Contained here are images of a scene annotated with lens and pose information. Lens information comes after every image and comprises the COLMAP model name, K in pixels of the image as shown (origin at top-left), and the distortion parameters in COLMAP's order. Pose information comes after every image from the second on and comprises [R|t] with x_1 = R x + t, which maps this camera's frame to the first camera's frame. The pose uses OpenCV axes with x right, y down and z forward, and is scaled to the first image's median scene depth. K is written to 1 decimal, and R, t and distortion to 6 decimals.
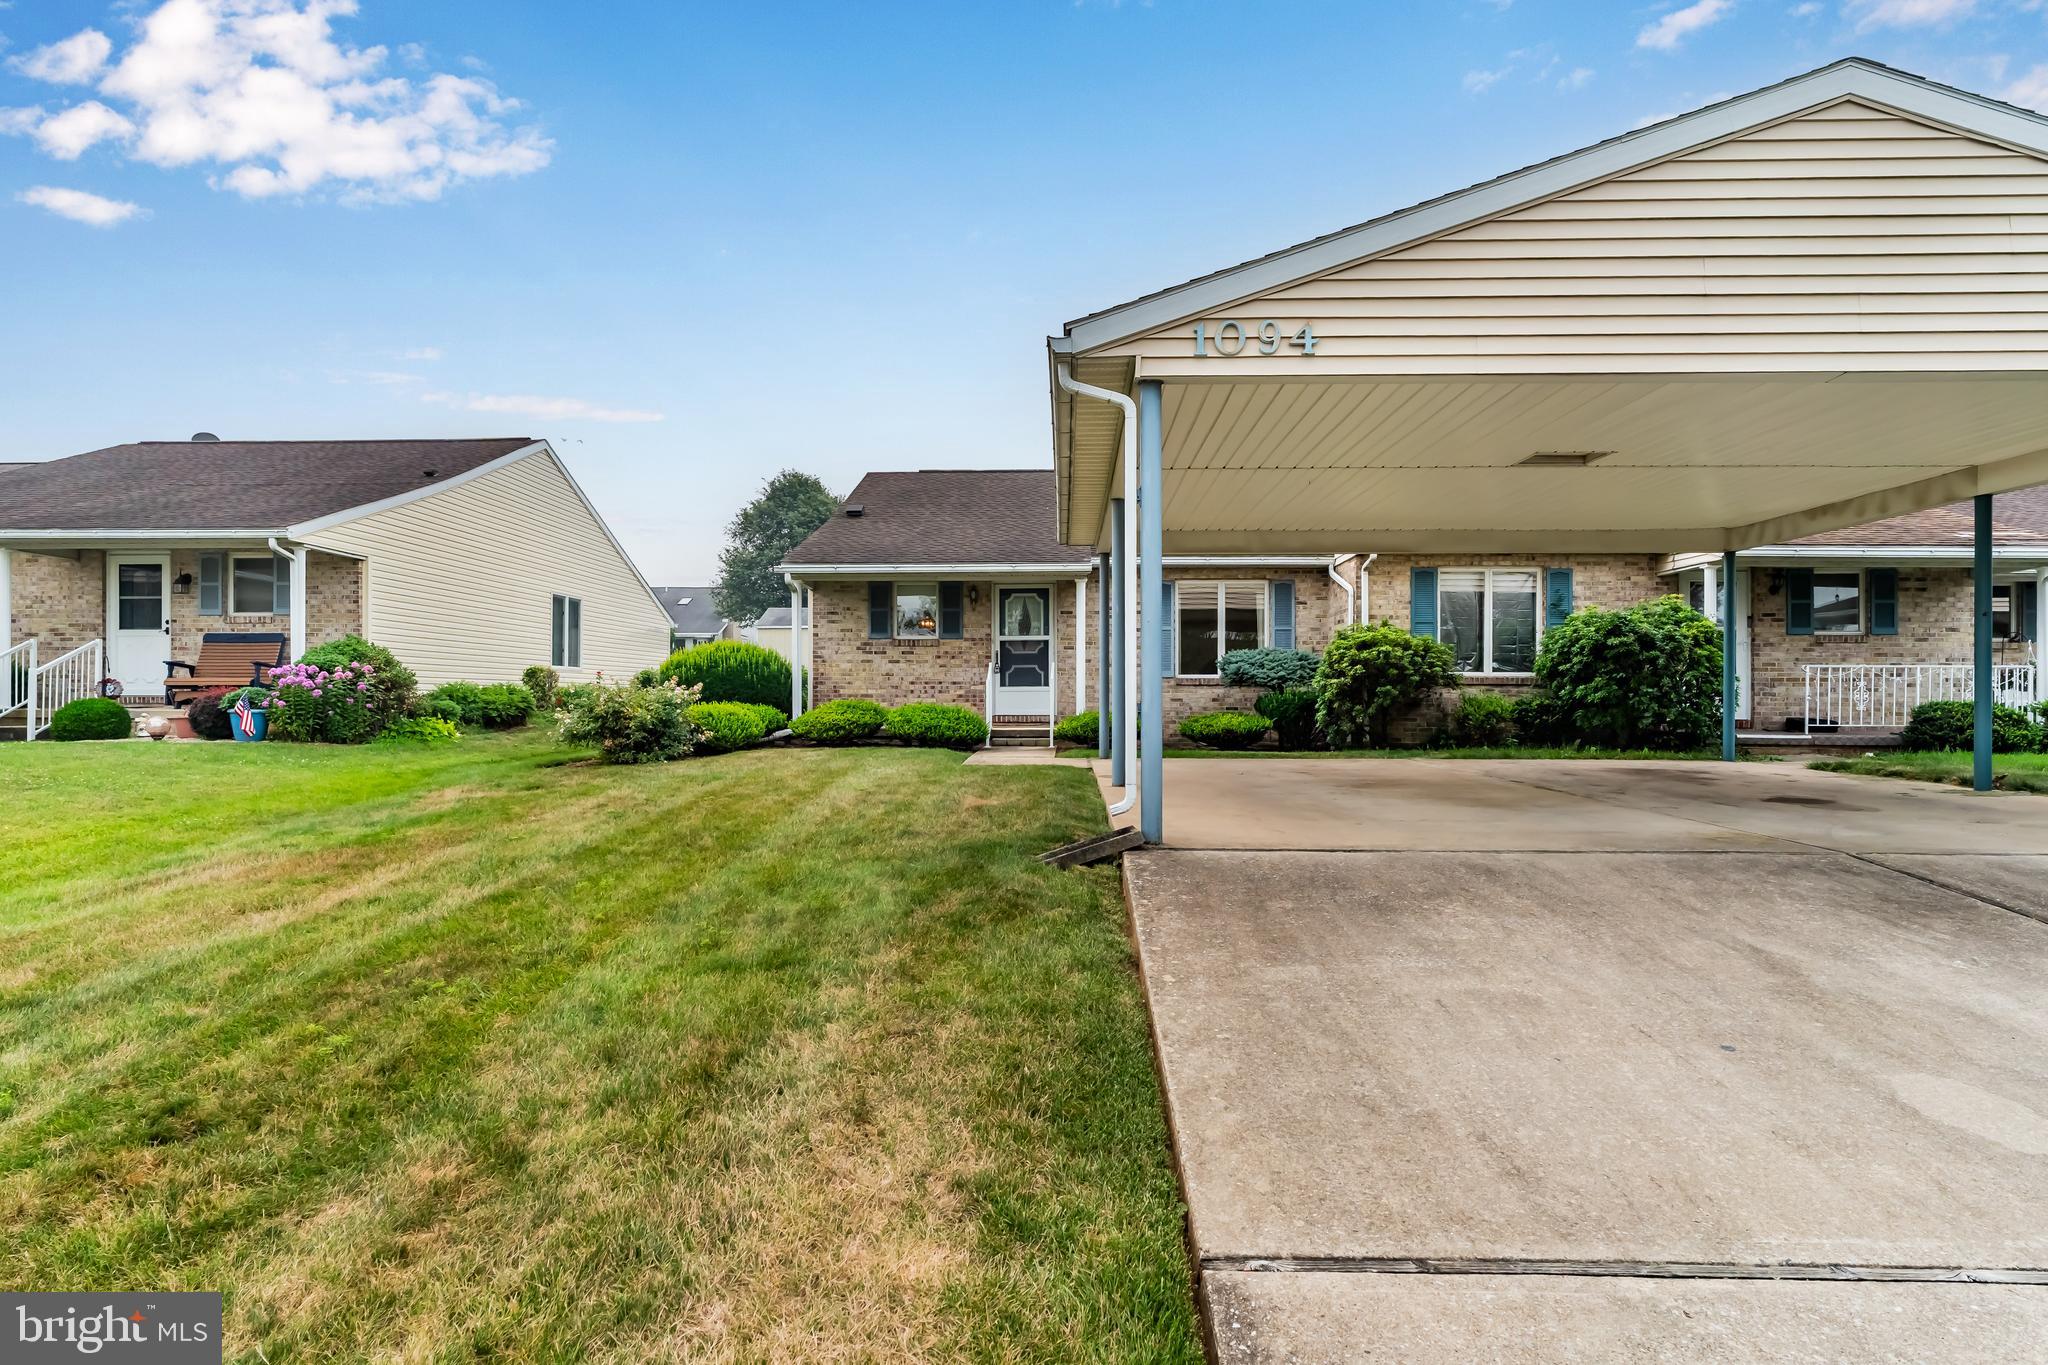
lens RADIAL K [[1051.0, 0, 1029.2], [0, 1051.0, 684.5], [0, 0, 1]] dist [-0.005584, 0.002922]
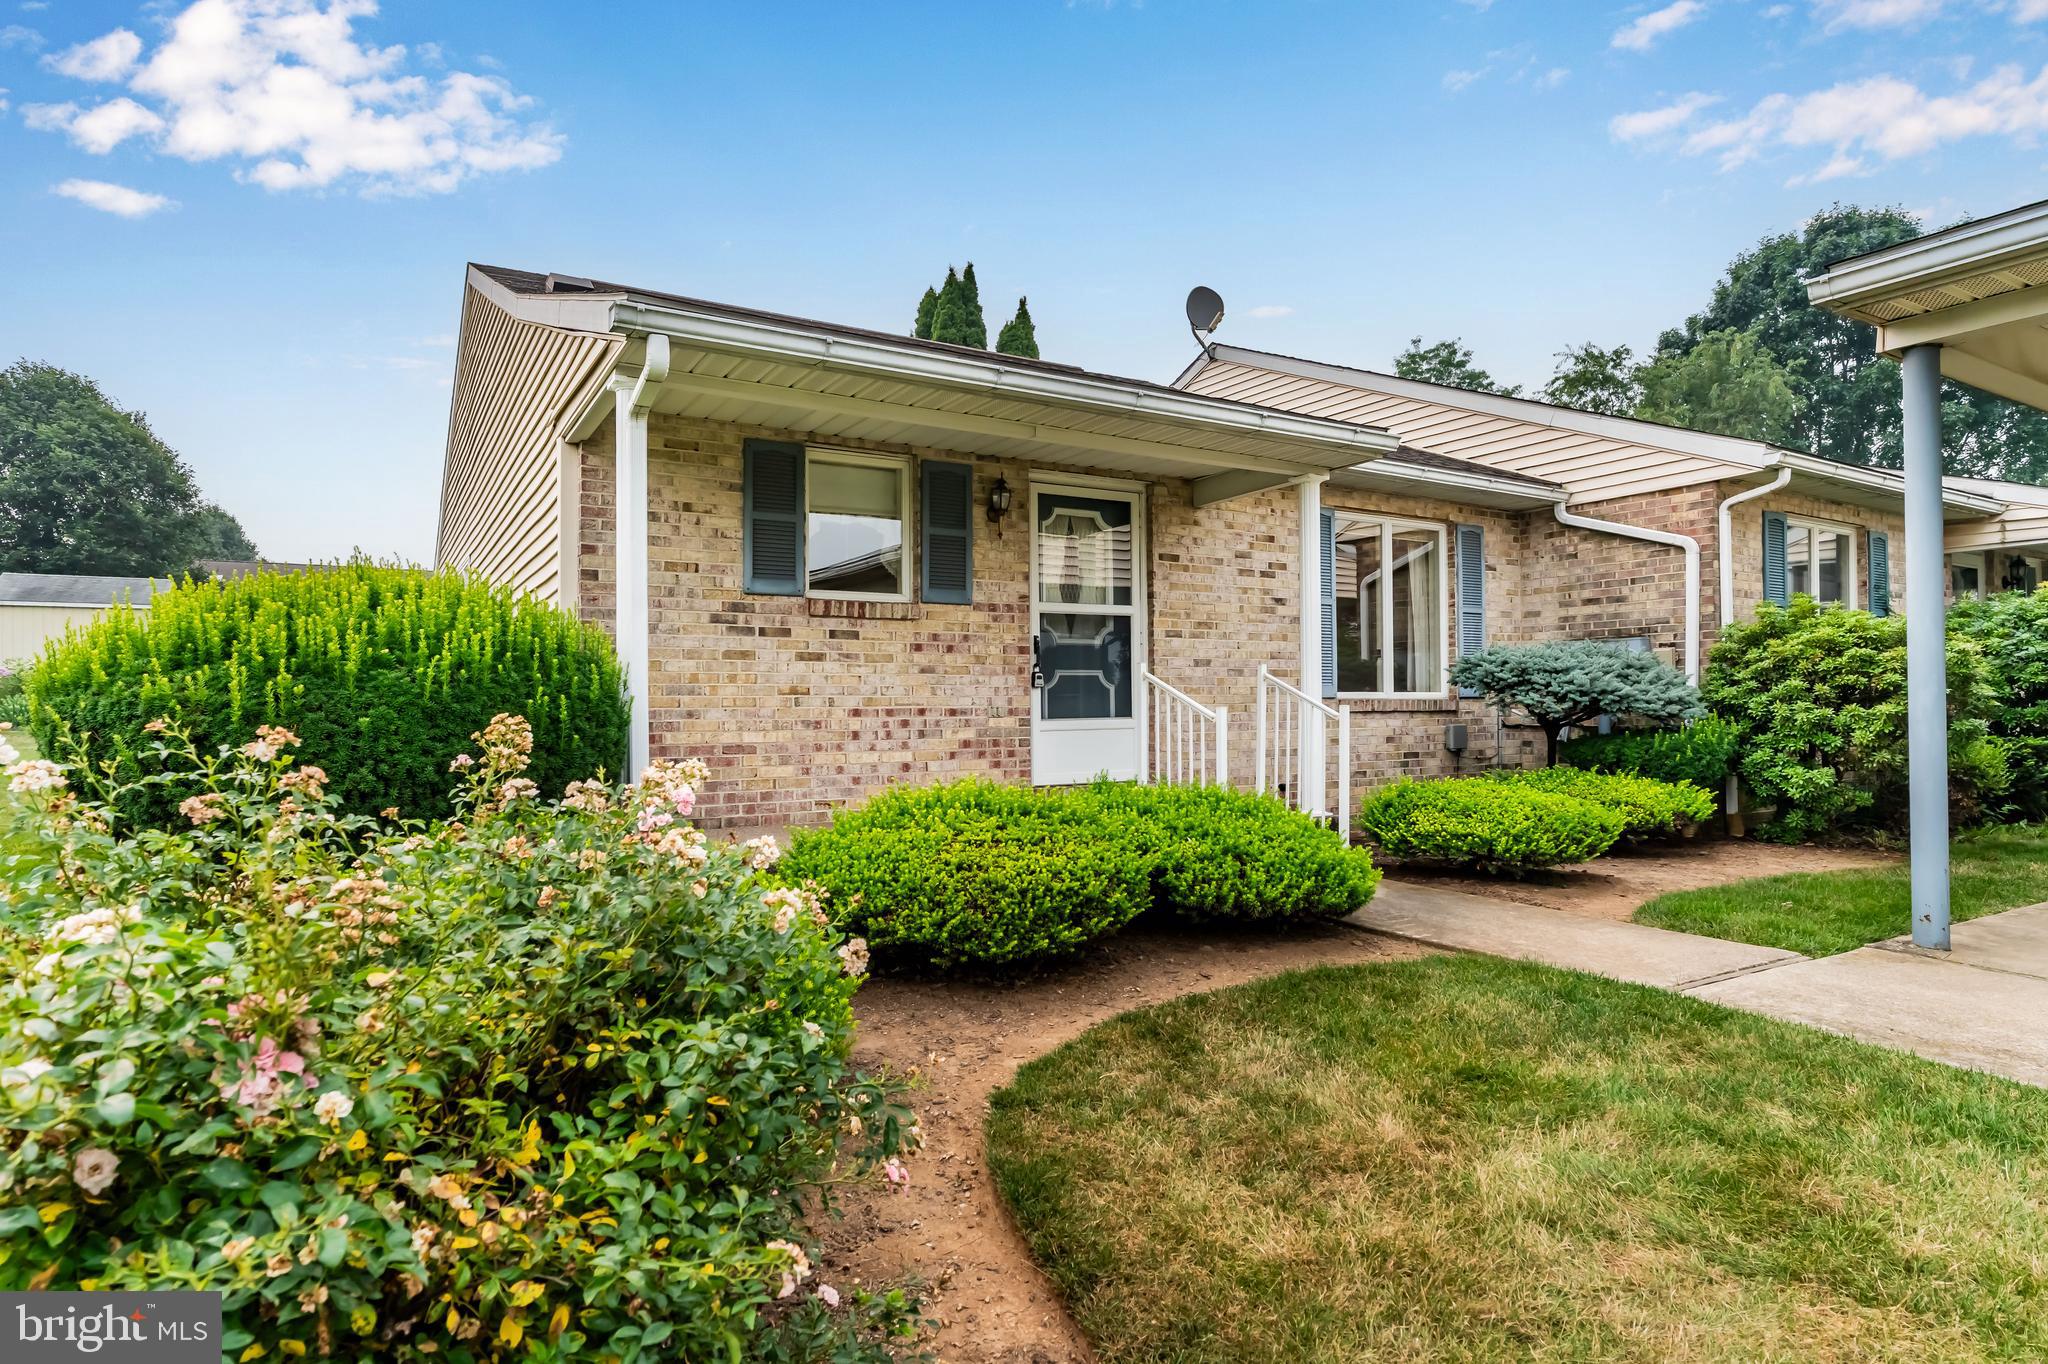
lens RADIAL K [[1051.0, 0, 1012.7], [0, 1051.0, 683.6], [0, 0, 1]] dist [-0.005584, 0.002922]
pose [[0.849010, 0.004215, 0.528360, -0.266598], [-0.000126, 0.999970, -0.007774, -0.009320], [-0.528377, 0.006534, 0.848985, 0.641369]]
